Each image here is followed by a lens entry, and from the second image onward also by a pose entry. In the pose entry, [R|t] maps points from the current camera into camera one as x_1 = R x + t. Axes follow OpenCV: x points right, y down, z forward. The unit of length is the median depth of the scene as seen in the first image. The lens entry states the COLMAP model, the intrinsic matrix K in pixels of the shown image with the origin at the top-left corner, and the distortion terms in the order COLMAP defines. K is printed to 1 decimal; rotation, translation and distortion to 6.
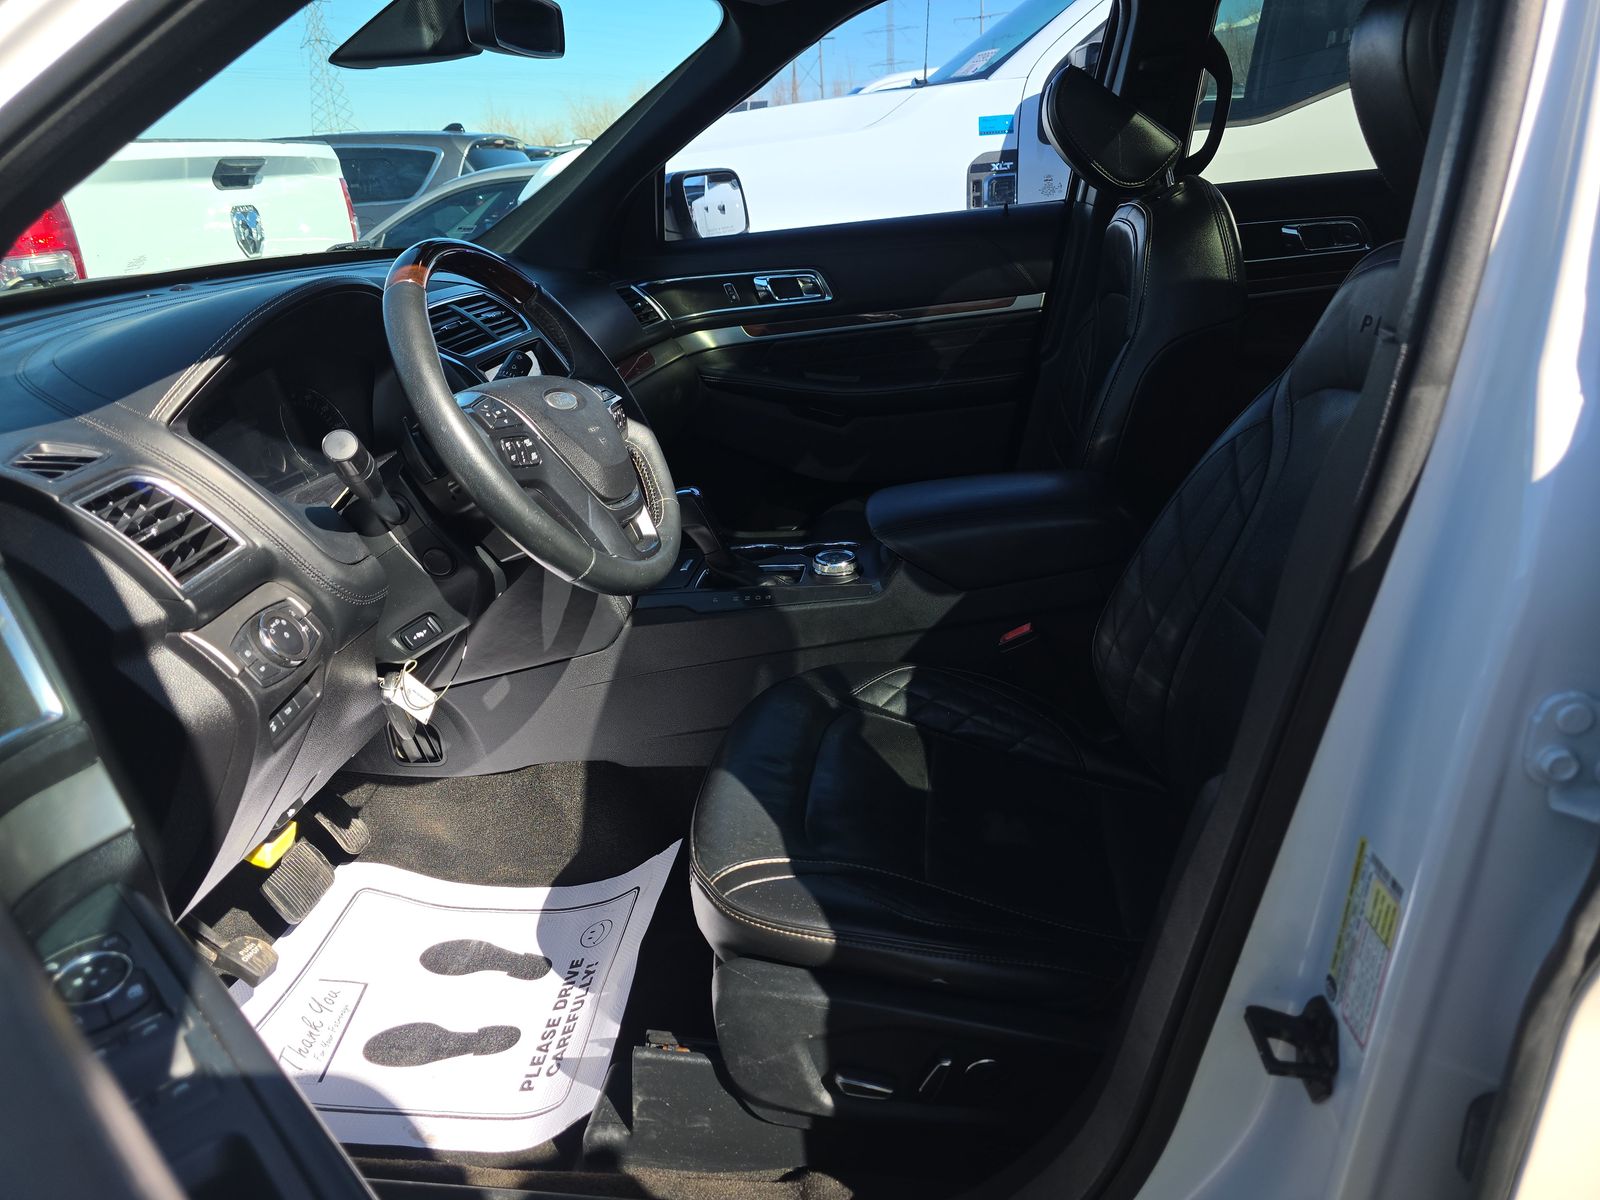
lens RADIAL K [[1117.7, 0, 800.0], [0, 1117.7, 600.0], [0, 0, 1]] dist [0.048542, -0.068018]
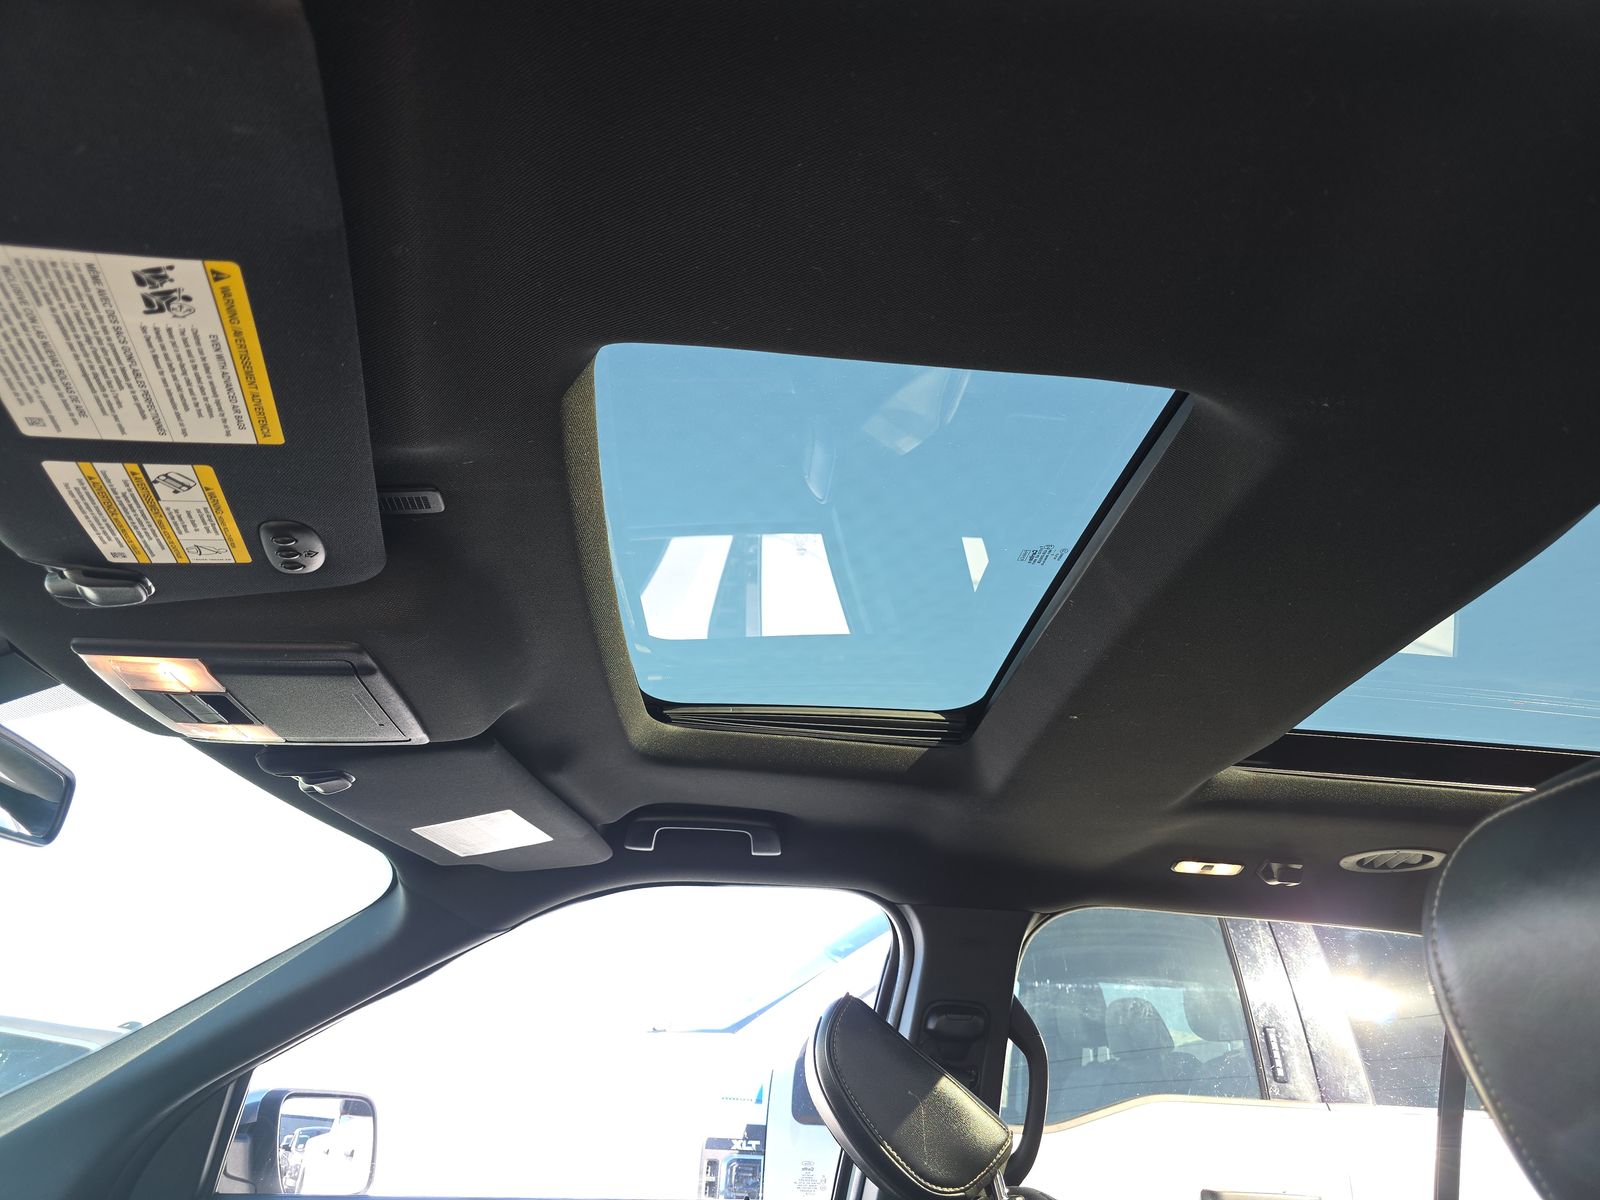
lens RADIAL K [[1117.7, 0, 800.0], [0, 1117.7, 600.0], [0, 0, 1]] dist [0.048542, -0.068018]
pose [[0.971795, 0.193351, 0.135016, 0.048302], [-0.033377, 0.679528, -0.732890, -0.091788], [-0.233452, 0.707713, 0.666815, 0.260903]]
